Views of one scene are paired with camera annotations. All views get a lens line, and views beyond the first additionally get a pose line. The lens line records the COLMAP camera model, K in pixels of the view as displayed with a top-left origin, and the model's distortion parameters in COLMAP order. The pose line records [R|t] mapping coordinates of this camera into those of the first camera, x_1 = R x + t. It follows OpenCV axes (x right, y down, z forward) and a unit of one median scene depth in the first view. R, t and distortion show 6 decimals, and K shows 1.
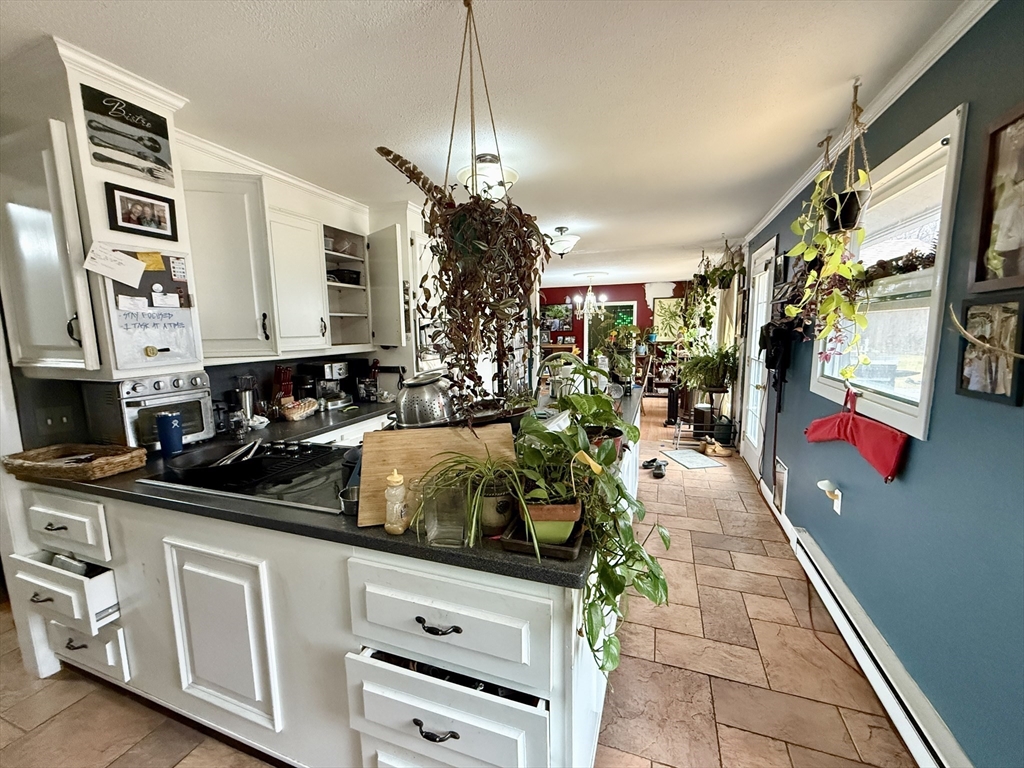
lens RADIAL K [[410.3, 0, 511.9], [0, 410.3, 383.5], [0, 0, 1]] dist [0.000224, 0.000000]
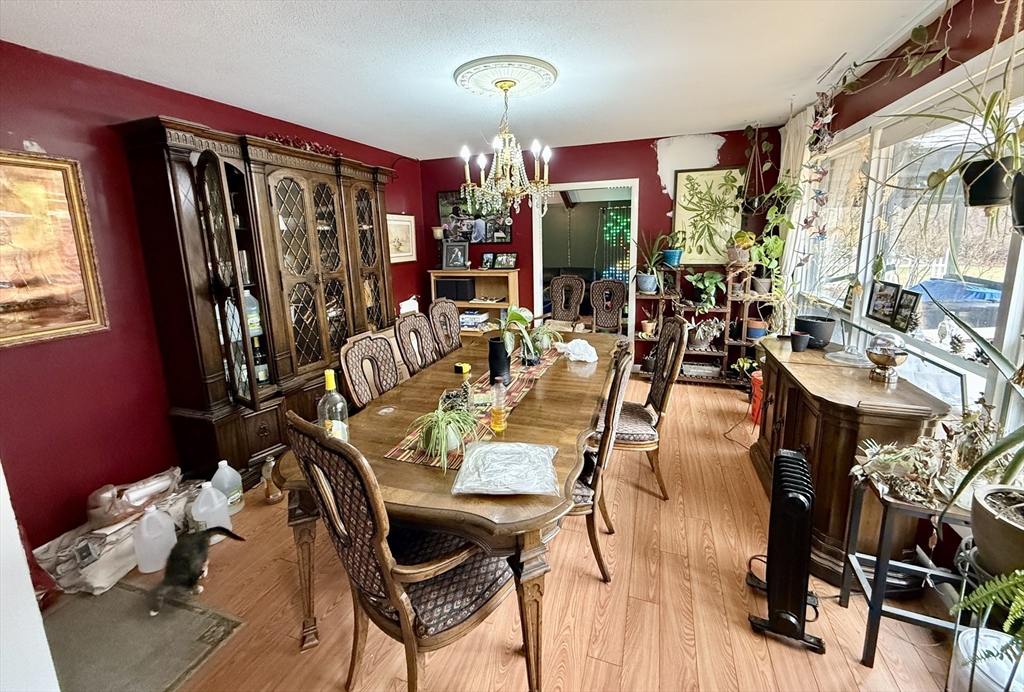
lens RADIAL K [[409.1, 0, 509.8], [0, 409.1, 307.1], [0, 0, 1]] dist [-0.000428, -0.000007]
pose [[0.999950, -0.009981, -0.000318, 0.157015], [0.009986, 0.999150, 0.039988, -0.074296], [-0.000082, -0.039989, 0.999200, 0.531763]]
